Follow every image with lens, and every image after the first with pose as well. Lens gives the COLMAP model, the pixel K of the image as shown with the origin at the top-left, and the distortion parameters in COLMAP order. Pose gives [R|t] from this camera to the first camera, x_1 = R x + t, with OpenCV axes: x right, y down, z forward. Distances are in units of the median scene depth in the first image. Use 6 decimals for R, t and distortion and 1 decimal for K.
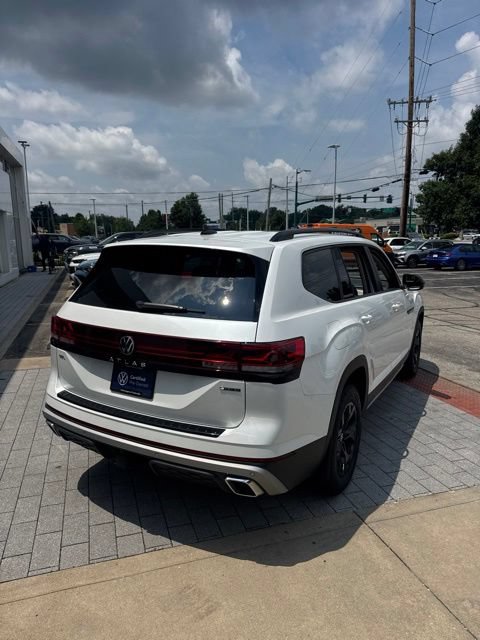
lens RADIAL K [[457.1, 0, 233.6], [0, 457.1, 318.1], [0, 0, 1]] dist [0.030701, -0.039472]
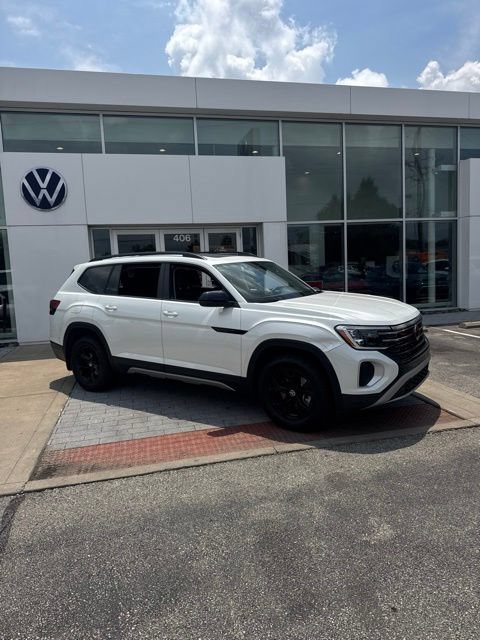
lens RADIAL K [[457.1, 0, 241.7], [0, 457.1, 321.0], [0, 0, 1]] dist [0.030701, -0.039472]
pose [[-0.060588, 0.142562, -0.987930, 1.453973], [-0.130347, 0.980143, 0.149432, -0.200906], [0.989615, 0.137827, -0.040803, 1.186414]]
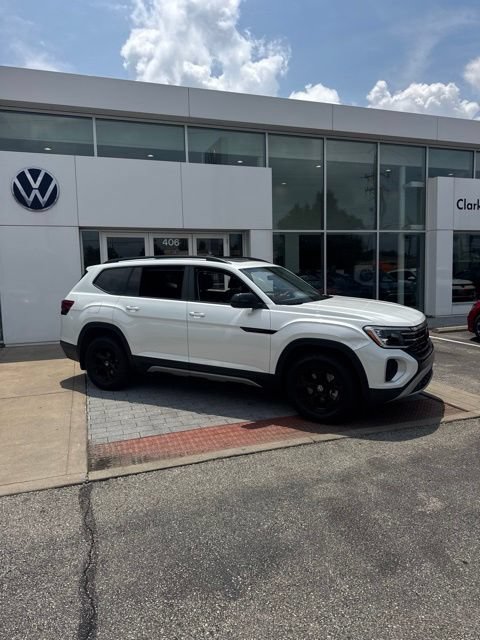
lens RADIAL K [[457.1, 0, 242.5], [0, 457.1, 316.6], [0, 0, 1]] dist [0.030701, -0.039472]
pose [[0.041115, 0.120805, -0.991824, 1.531677], [-0.154987, 0.981420, 0.113113, -0.173584], [0.987061, 0.149069, 0.059074, 1.008197]]
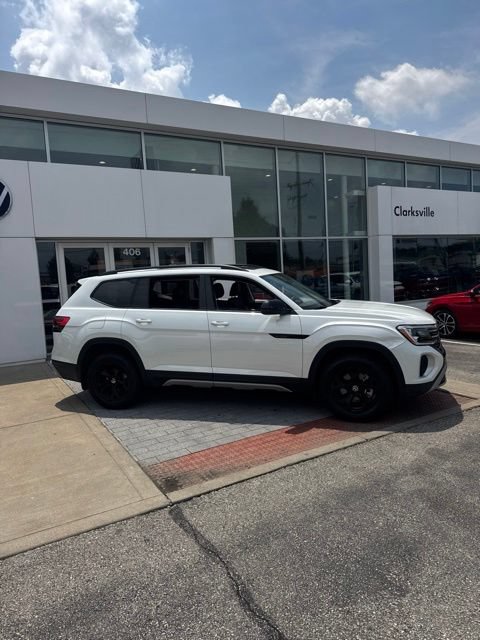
lens RADIAL K [[457.1, 0, 242.8], [0, 457.1, 318.6], [0, 0, 1]] dist [0.030701, -0.039472]
pose [[0.231082, 0.100933, -0.967685, 1.492103], [-0.121880, 0.989773, 0.074132, -0.132575], [0.965270, 0.100811, 0.241021, 0.729682]]
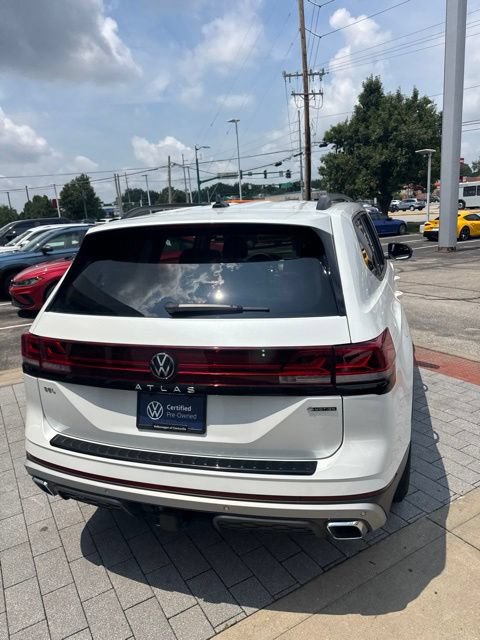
lens RADIAL K [[457.1, 0, 241.7], [0, 457.1, 322.2], [0, 0, 1]] dist [0.030701, -0.039472]
pose [[0.971325, -0.106836, 0.212402, -0.147995], [0.096062, 0.993539, 0.060440, -0.023232], [-0.217487, -0.038303, 0.975311, 0.157444]]
